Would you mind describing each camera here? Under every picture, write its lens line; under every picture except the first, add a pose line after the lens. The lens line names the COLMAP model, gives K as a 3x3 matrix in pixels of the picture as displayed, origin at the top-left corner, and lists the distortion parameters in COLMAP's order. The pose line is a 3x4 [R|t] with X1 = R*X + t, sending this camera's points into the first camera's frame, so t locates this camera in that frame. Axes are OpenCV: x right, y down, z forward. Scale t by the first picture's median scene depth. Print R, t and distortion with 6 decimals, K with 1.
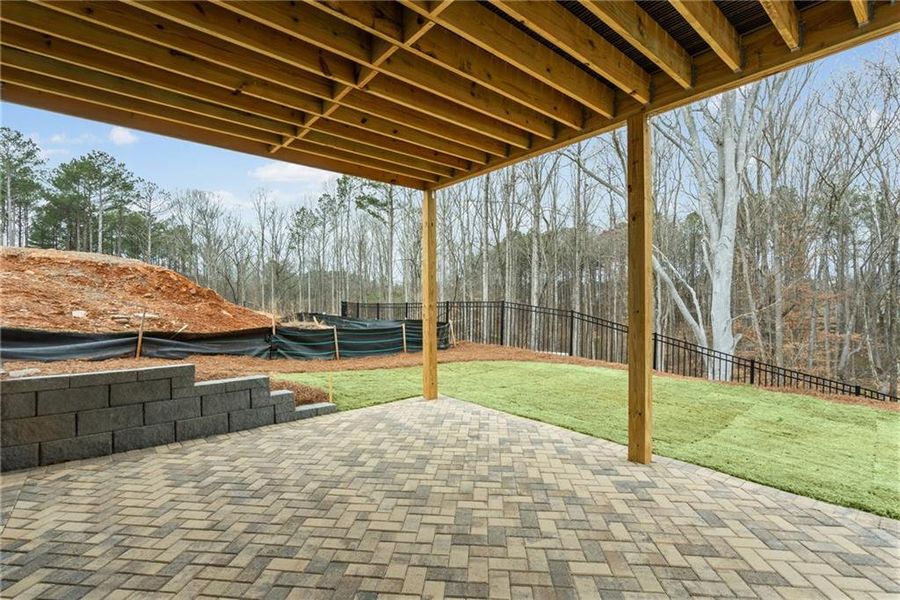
lens RADIAL K [[407.9, 0, 448.6], [0, 407.9, 297.1], [0, 0, 1]] dist [-0.008293, -0.000201]
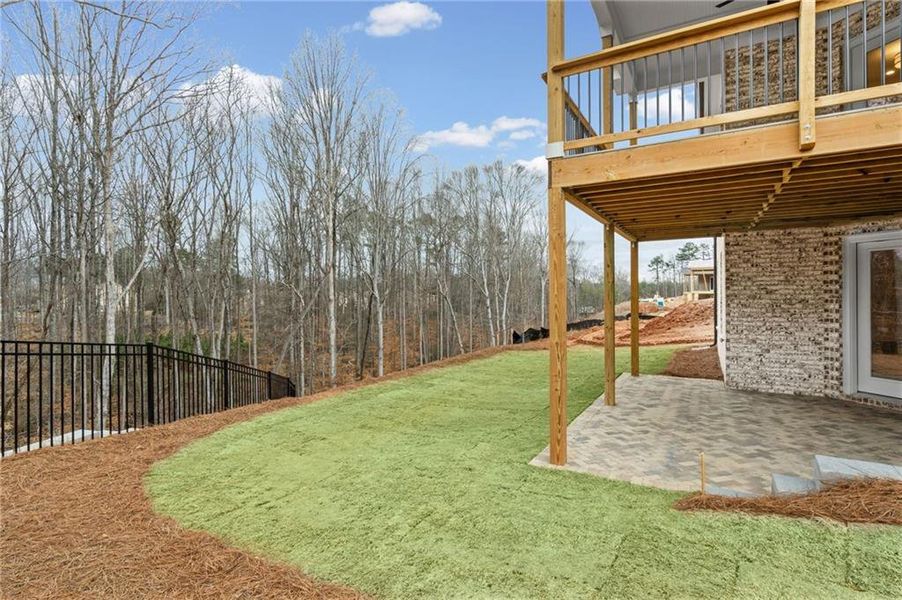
lens RADIAL K [[453.3, 0, 446.6], [0, 453.3, 296.8], [0, 0, 1]] dist [0.002060, 0.000759]
pose [[-0.345294, -0.000999, 0.938494, -1.334127], [-0.006277, 0.999980, -0.001245, -0.098614], [-0.938473, -0.006321, -0.345293, 2.613205]]
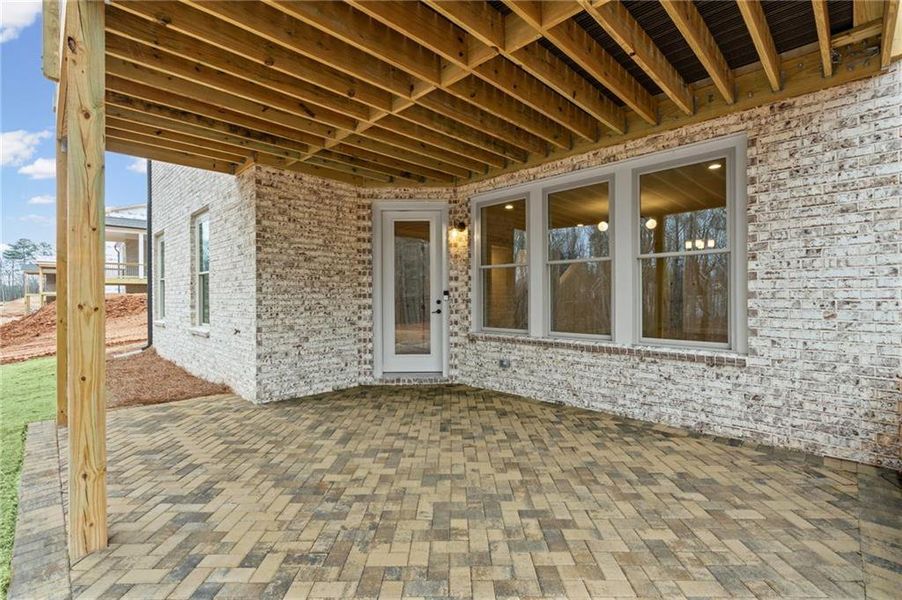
lens RADIAL K [[408.8, 0, 449.6], [0, 408.8, 297.1], [0, 0, 1]] dist [-0.008293, -0.000201]
pose [[-0.996222, 0.006879, -0.086568, -0.025669], [0.007836, 0.999912, -0.010715, 0.038176], [0.086486, -0.011353, -0.996188, 1.776632]]
